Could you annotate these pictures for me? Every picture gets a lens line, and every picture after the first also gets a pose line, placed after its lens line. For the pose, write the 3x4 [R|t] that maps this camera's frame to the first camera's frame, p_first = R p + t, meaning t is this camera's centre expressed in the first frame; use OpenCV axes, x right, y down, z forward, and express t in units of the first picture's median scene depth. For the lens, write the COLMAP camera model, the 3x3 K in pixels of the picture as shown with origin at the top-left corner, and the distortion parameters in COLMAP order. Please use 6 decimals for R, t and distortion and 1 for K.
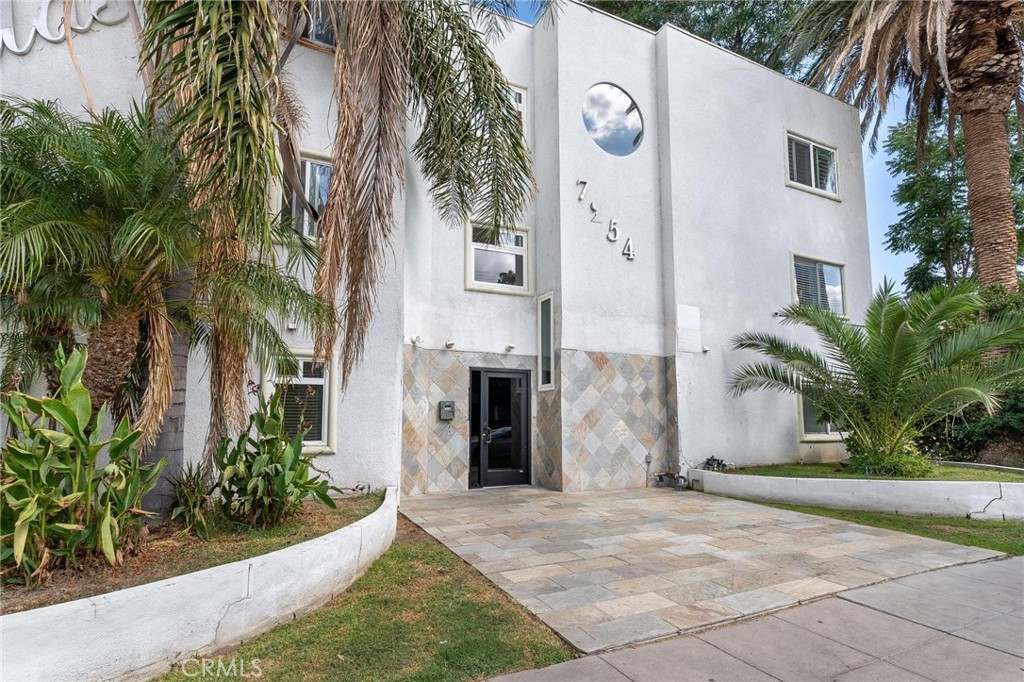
lens RADIAL K [[487.0, 0, 551.9], [0, 487.0, 377.1], [0, 0, 1]] dist [0.002743, -0.001608]
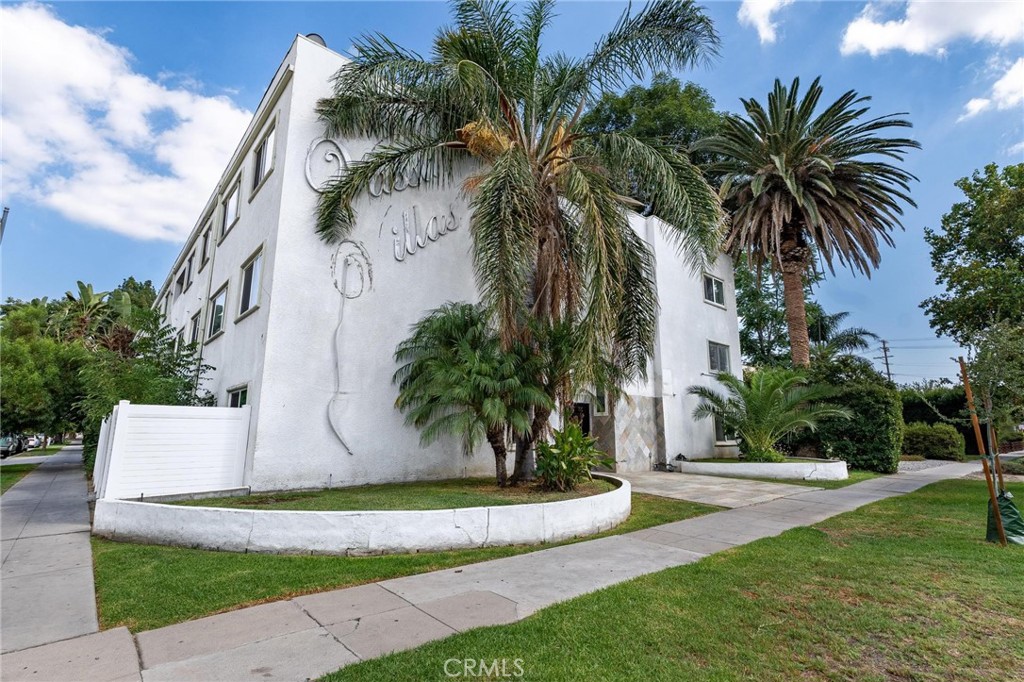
lens RADIAL K [[487.0, 0, 509.4], [0, 487.0, 338.9], [0, 0, 1]] dist [0.002743, -0.001608]
pose [[0.965683, 0.054396, 0.253963, -0.767746], [-0.029408, 0.994434, -0.101174, -0.059650], [-0.258053, 0.090234, 0.961908, -0.622849]]
